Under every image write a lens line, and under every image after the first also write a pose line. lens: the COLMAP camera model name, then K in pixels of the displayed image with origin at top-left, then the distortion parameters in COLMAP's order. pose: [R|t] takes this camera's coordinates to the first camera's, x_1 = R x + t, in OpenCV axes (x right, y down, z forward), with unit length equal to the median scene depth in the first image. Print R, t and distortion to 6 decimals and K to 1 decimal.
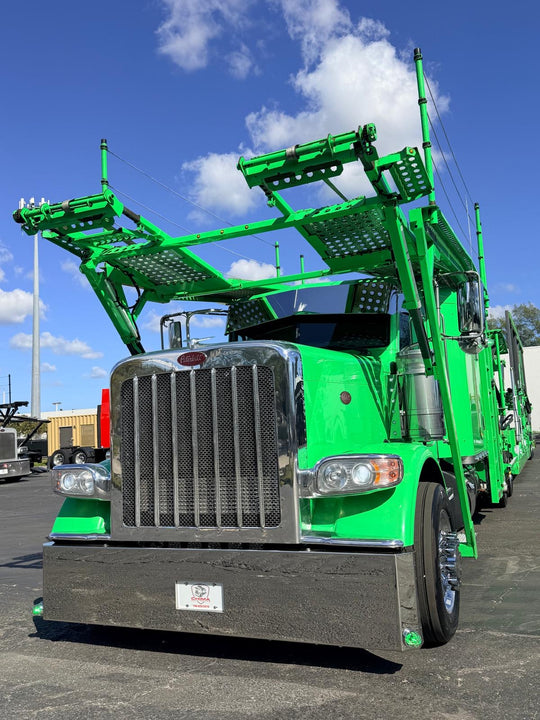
lens RADIAL K [[622.5, 0, 269.0], [0, 622.5, 362.5], [0, 0, 1]] dist [0.054113, -0.053568]
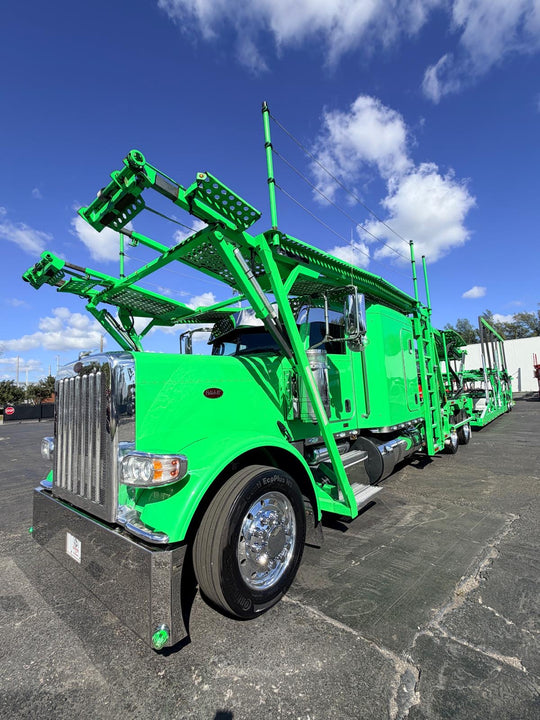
lens RADIAL K [[315.8, 0, 269.4], [0, 315.8, 361.1], [0, 0, 1]] dist [-0.001807, 0.001608]
pose [[0.954907, -0.030592, -0.295324, 0.368129], [0.035890, 0.999277, 0.012534, -0.009628], [0.294727, -0.022568, 0.955315, 0.369690]]
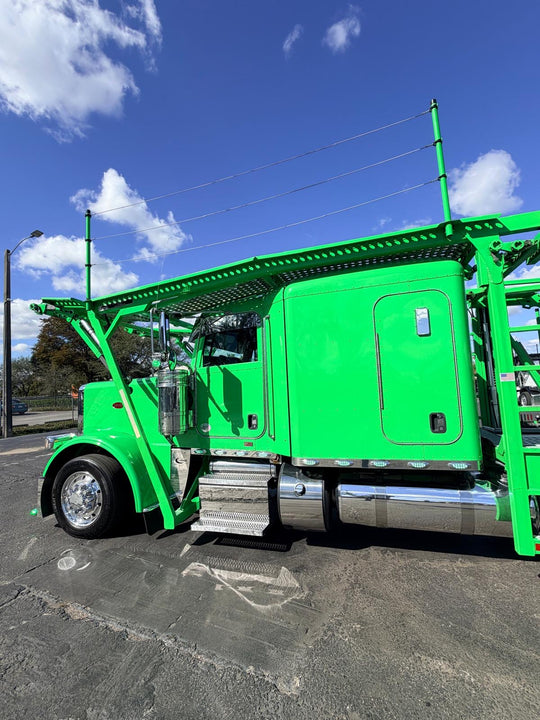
lens RADIAL K [[326.1, 0, 270.7], [0, 326.1, 360.5], [0, 0, 1]] dist [-0.003677, 0.001742]
pose [[0.101386, -0.043444, -0.993898, 1.056524], [0.152422, 0.987929, -0.027635, 0.016271], [0.983101, -0.148691, 0.106784, 1.207090]]
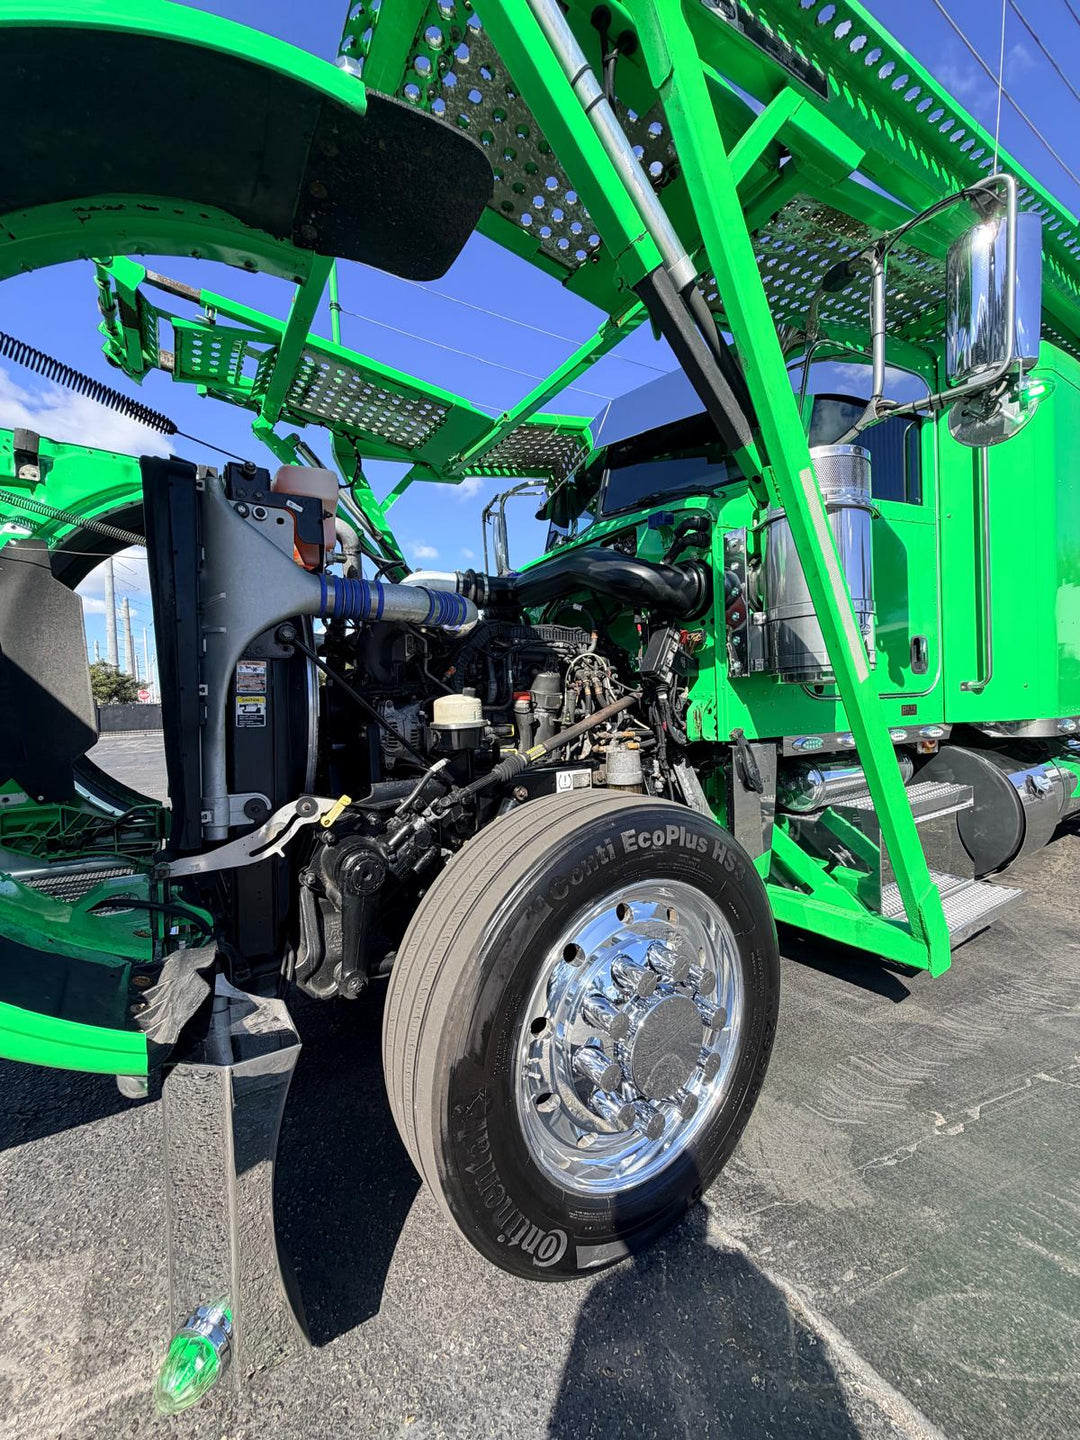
lens RADIAL K [[571.9, 0, 537.1], [0, 571.9, 717.9], [0, 0, 1]] dist [0.001508, -0.000653]
pose [[0.832217, 0.034145, -0.553398, 0.317239], [0.060059, 0.986677, 0.151198, 0.083043], [0.551188, -0.159066, 0.819079, 0.597839]]
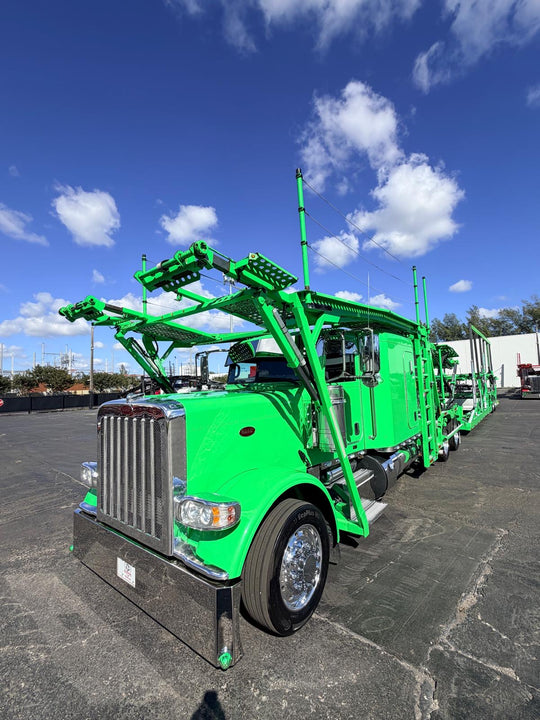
lens RADIAL K [[315.8, 0, 268.5], [0, 315.8, 360.3], [0, 0, 1]] dist [-0.001807, 0.001608]
pose [[0.964497, -0.008798, -0.263949, 0.313018], [0.021102, 0.998817, 0.043813, -0.115575], [0.263251, -0.047827, 0.963541, 0.291588]]
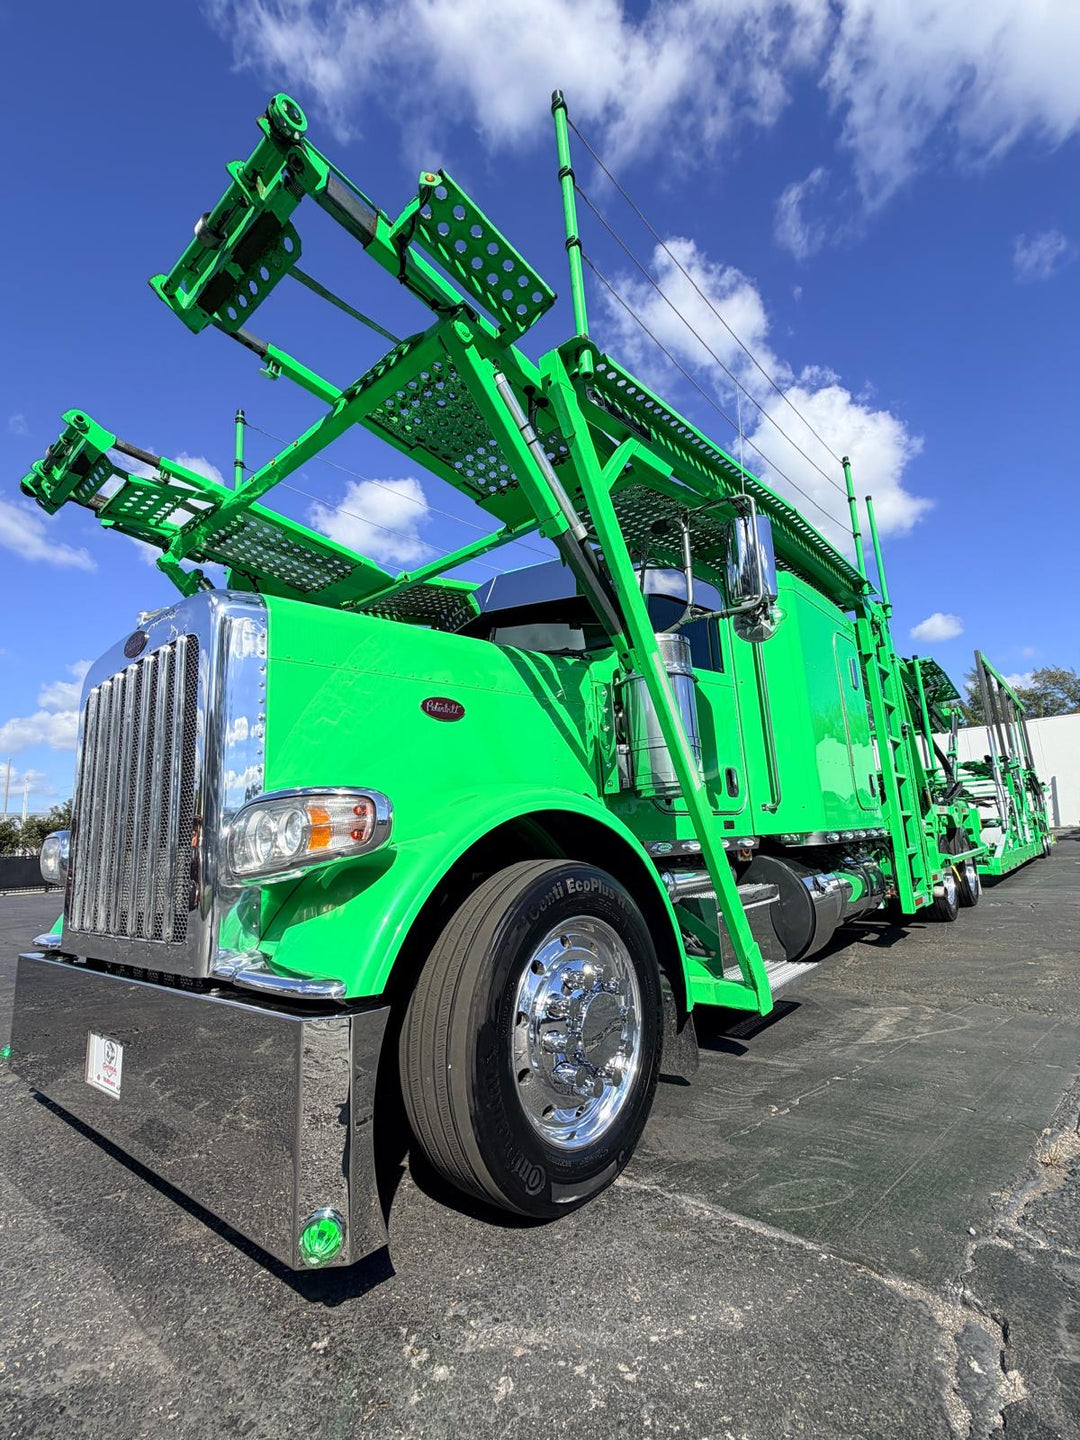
lens RADIAL K [[652.1, 0, 539.1], [0, 652.1, 723.2], [0, 0, 1]] dist [-0.003677, 0.001742]
pose [[0.957354, -0.056389, -0.283362, 0.320490], [0.039664, 0.997134, -0.064421, 0.096454], [0.286182, 0.050434, 0.956847, 0.412125]]
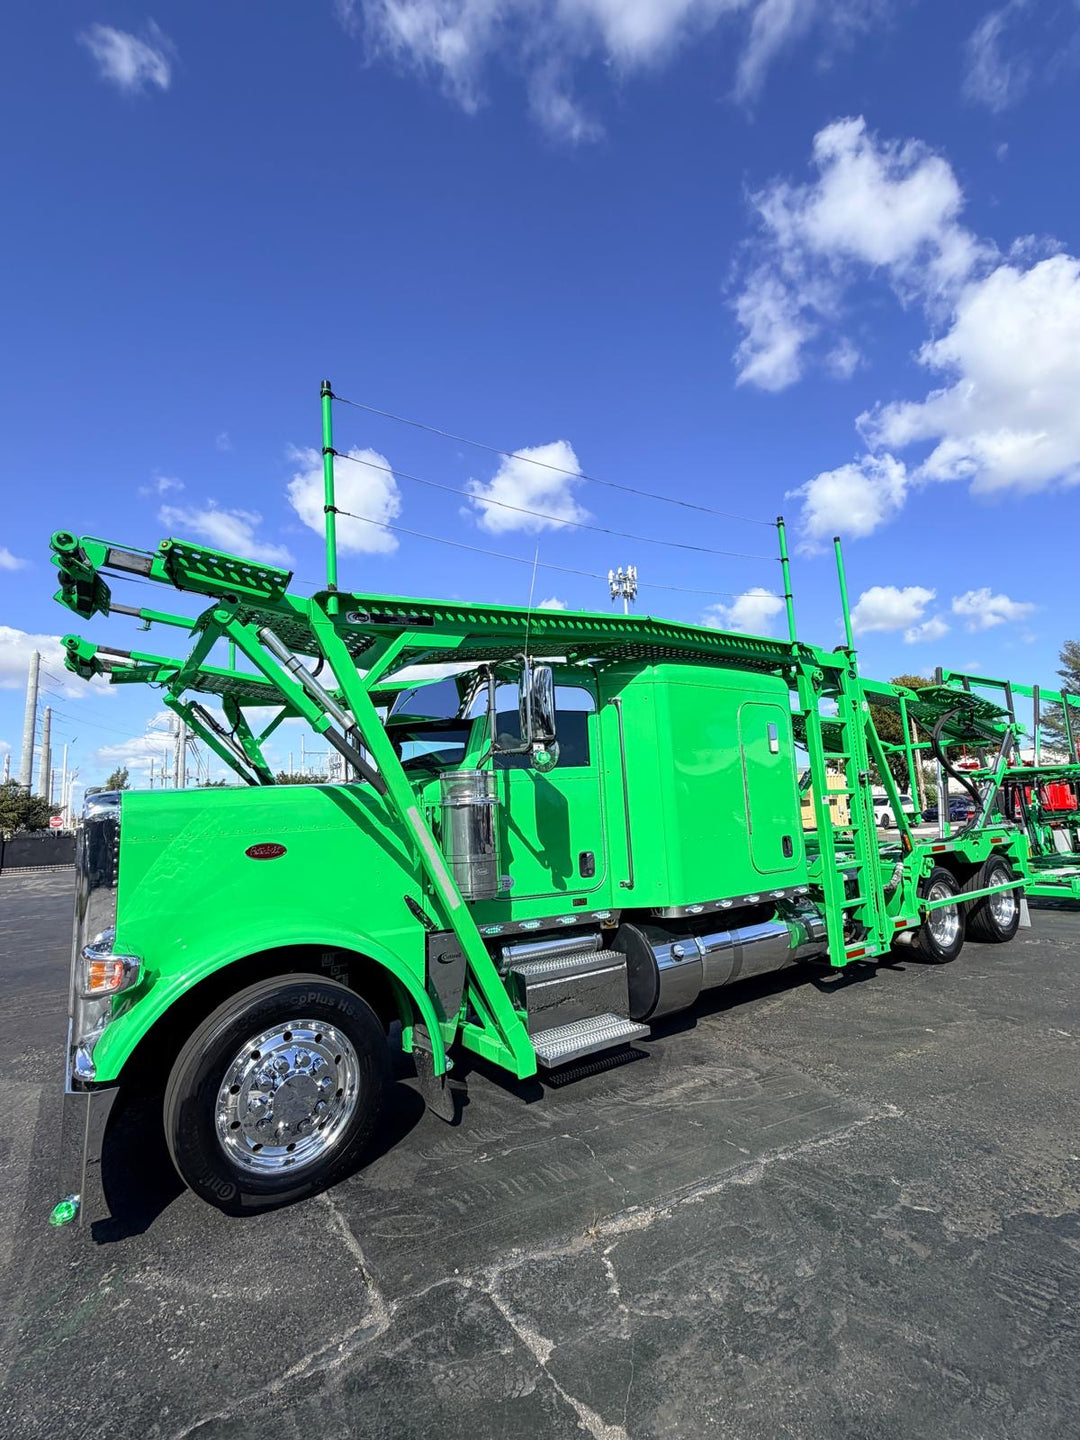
lens RADIAL K [[652.1, 0, 536.0], [0, 652.1, 729.4], [0, 0, 1]] dist [-0.003677, 0.001742]
pose [[0.849004, -0.058437, -0.525146, 0.742738], [0.065314, 0.997850, -0.005444, -0.060795], [0.524335, -0.029677, 0.850995, 0.423262]]
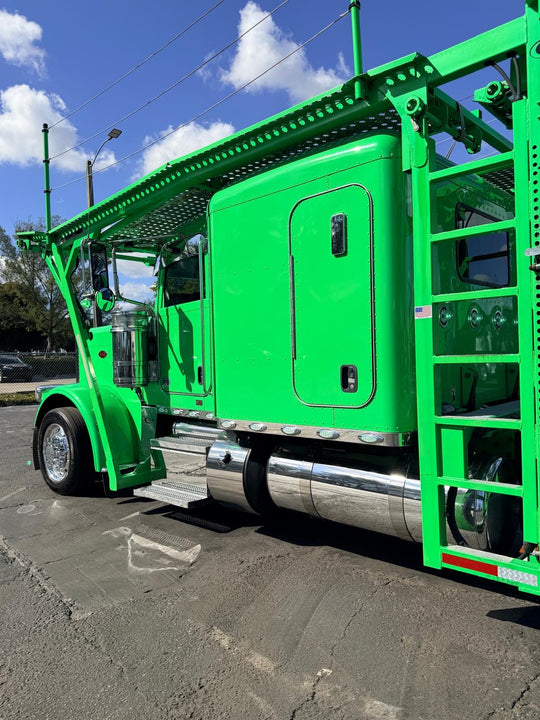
lens RADIAL K [[530.5, 0, 282.6], [0, 530.5, 364.3], [0, 0, 1]] dist [0.030896, -0.031261]
pose [[-0.318951, 0.069961, -0.945185, 1.164331], [0.148992, 0.988573, 0.022896, 0.106422], [0.935987, -0.133522, -0.325731, 1.671699]]
